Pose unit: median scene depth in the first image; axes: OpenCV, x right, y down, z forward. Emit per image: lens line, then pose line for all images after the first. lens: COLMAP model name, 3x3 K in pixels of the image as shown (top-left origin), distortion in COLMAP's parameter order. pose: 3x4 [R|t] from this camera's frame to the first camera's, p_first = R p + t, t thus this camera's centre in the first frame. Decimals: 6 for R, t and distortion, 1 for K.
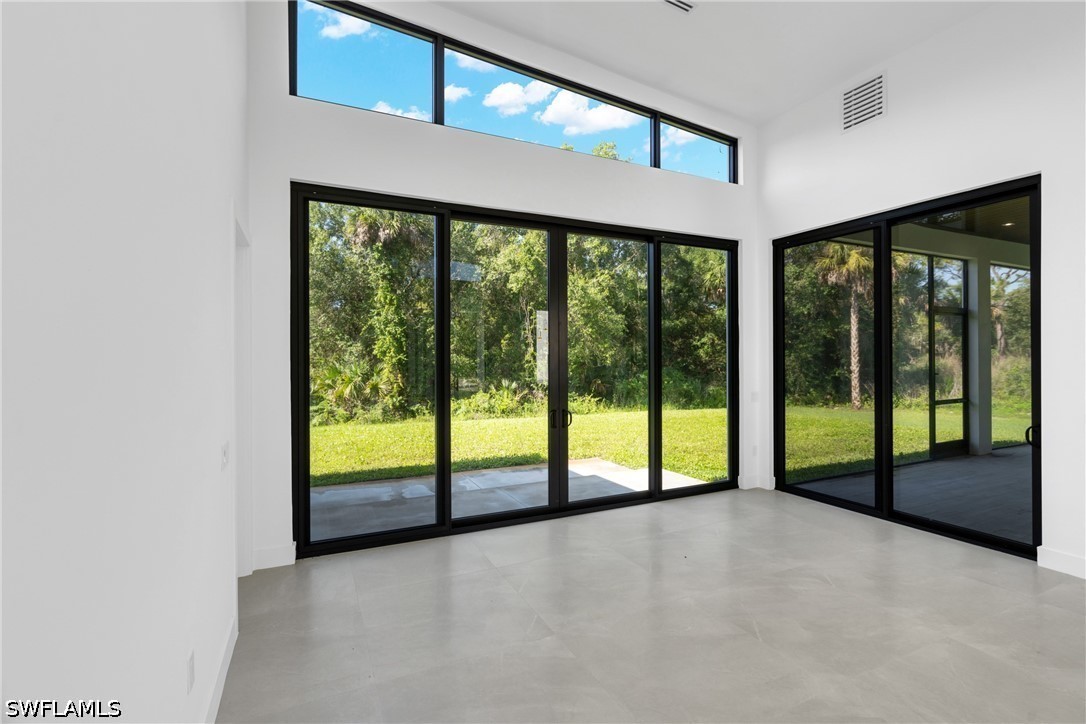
lens RADIAL K [[490.3, 0, 538.0], [0, 490.3, 356.7], [0, 0, 1]] dist [-0.006895, 0.001198]
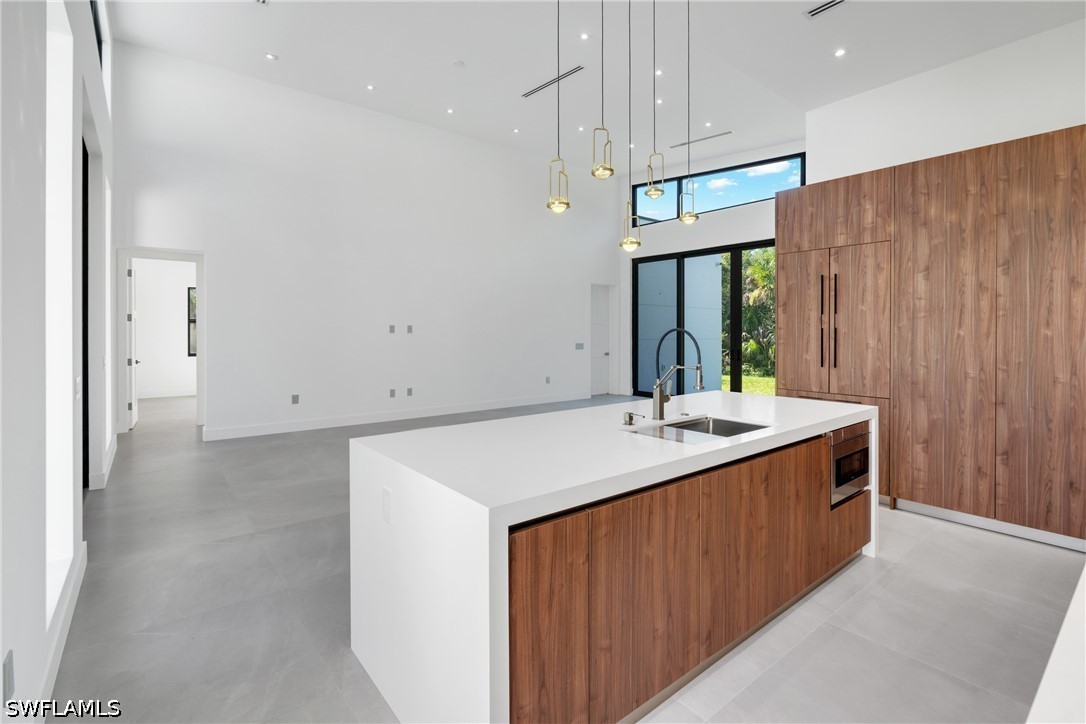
lens RADIAL K [[503.0, 0, 544.4], [0, 503.0, 334.3], [0, 0, 1]] dist [-0.003309, 0.000330]
pose [[0.230059, 0.012281, -0.973099, 0.370608], [0.000070, 0.999920, 0.012637, 0.005736], [0.973177, -0.002976, 0.230040, -0.024723]]
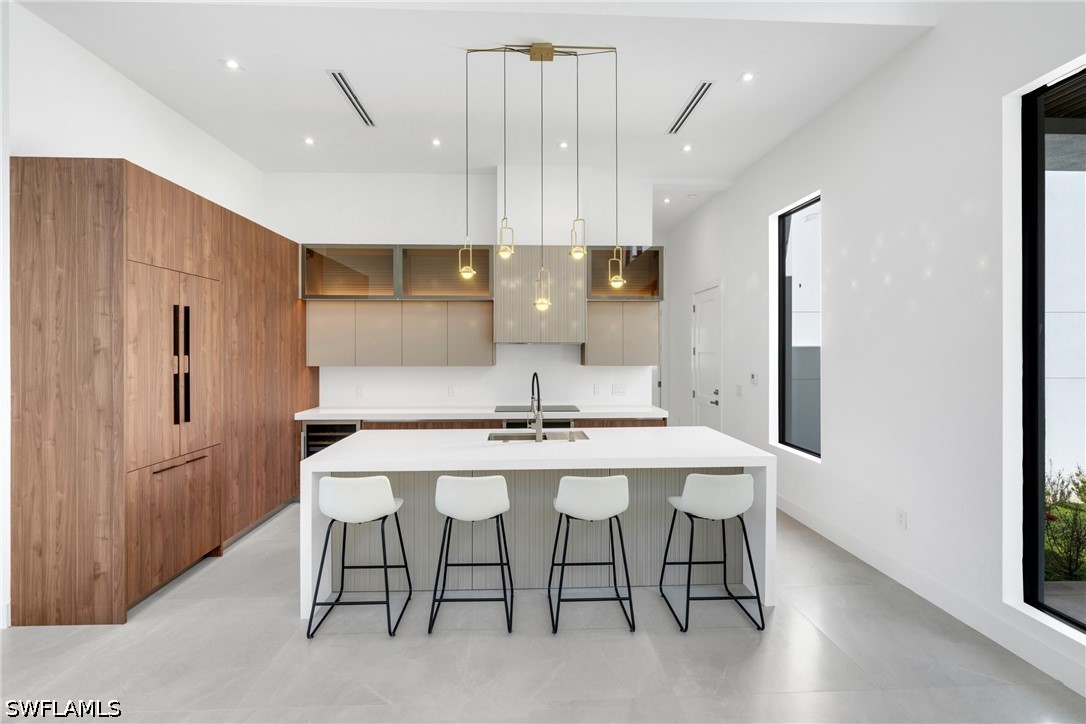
lens RADIAL K [[496.1, 0, 538.9], [0, 496.1, 351.7], [0, 0, 1]] dist [-0.004006, 0.000159]
pose [[0.387425, 0.002372, 0.921898, 0.113622], [-0.002077, 0.999996, -0.001700, -0.000737], [-0.921899, -0.001256, 0.387429, -0.031783]]
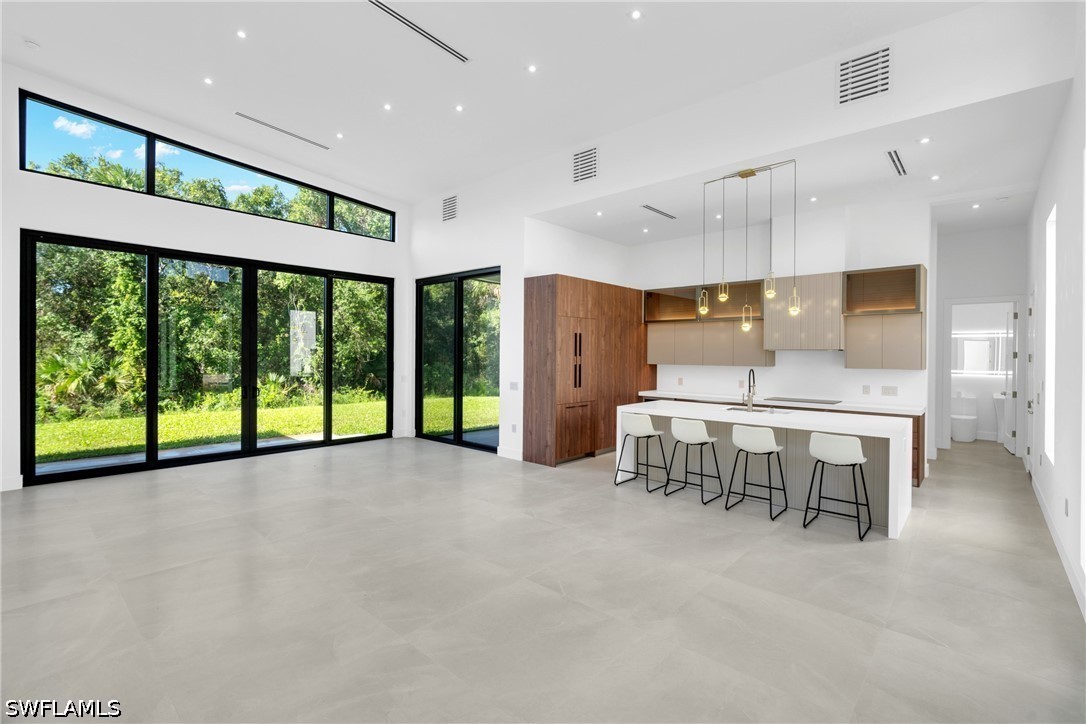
lens RADIAL K [[488.8, 0, 538.8], [0, 488.8, 355.9], [0, 0, 1]] dist [-0.005851, 0.000851]
pose [[0.924648, 0.010256, 0.380684, 0.064551], [-0.012571, 0.999915, 0.003596, -0.000580], [-0.380615, -0.008111, 0.924698, -0.159650]]
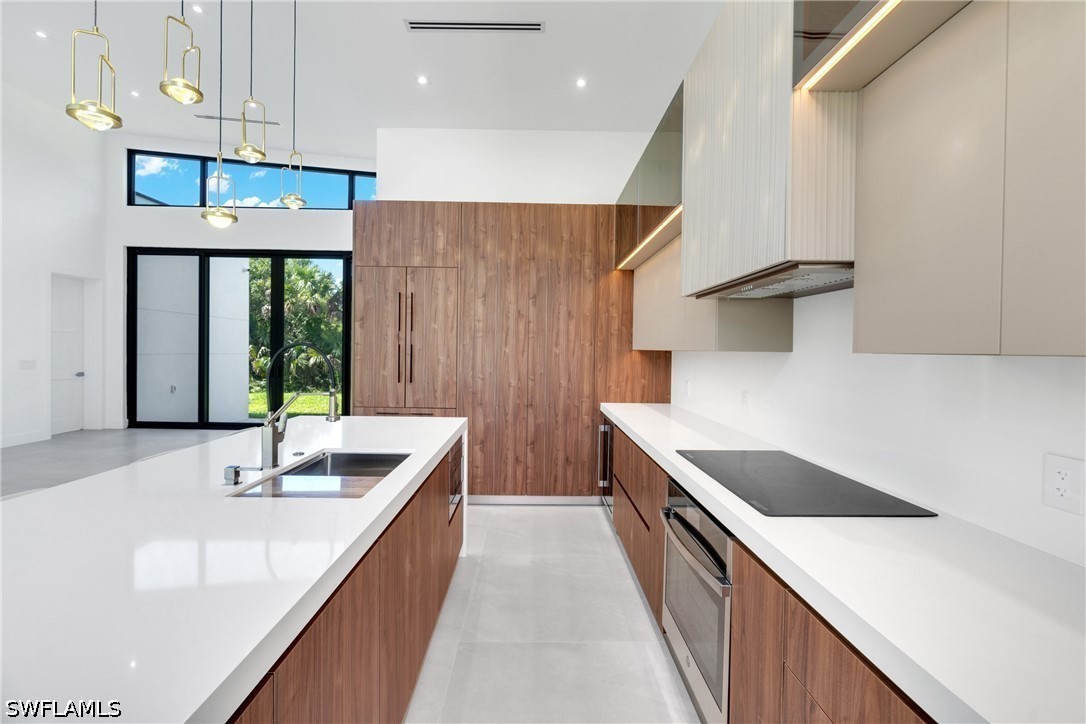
lens RADIAL K [[488.8, 0, 538.8], [0, 488.8, 355.9], [0, 0, 1]] dist [-0.005851, 0.000851]
pose [[0.909529, 0.025446, -0.414861, 0.336525], [-0.020118, 0.999650, 0.017208, 0.005911], [0.415153, -0.007305, 0.909722, -0.027977]]
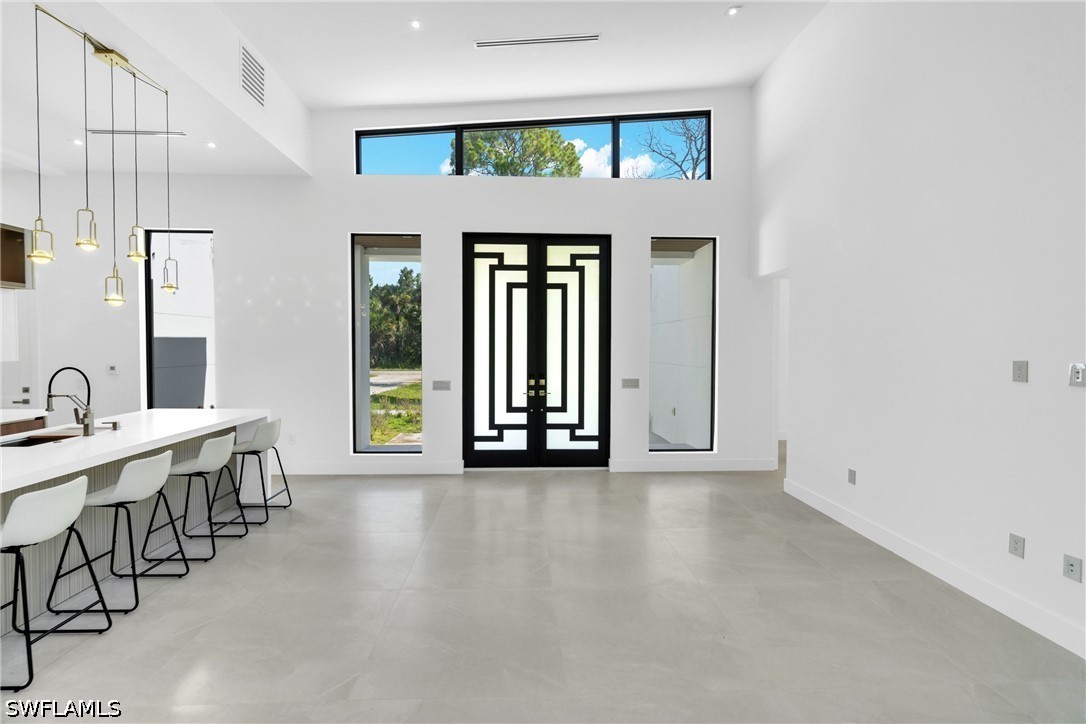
lens RADIAL K [[488.8, 0, 538.8], [0, 488.8, 355.9], [0, 0, 1]] dist [-0.005851, 0.000851]
pose [[-0.921335, -0.005409, 0.388731, 0.068199], [0.003081, 0.999770, 0.021214, -0.000620], [-0.388756, 0.020742, -0.921107, 0.115667]]
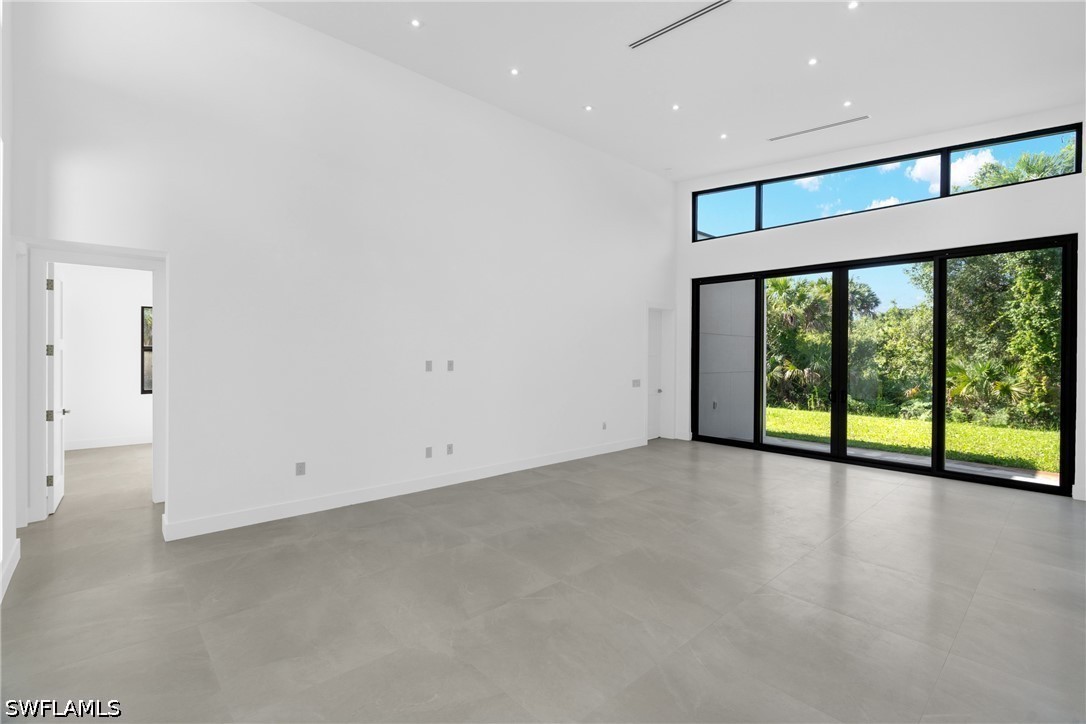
lens RADIAL K [[490.3, 0, 538.0], [0, 490.3, 356.7], [0, 0, 1]] dist [-0.006895, 0.001198]
pose [[0.290827, 0.013206, -0.956685, 0.263036], [-0.005993, 0.999910, 0.011981, -0.001656], [0.956757, 0.002249, 0.290880, -0.067212]]
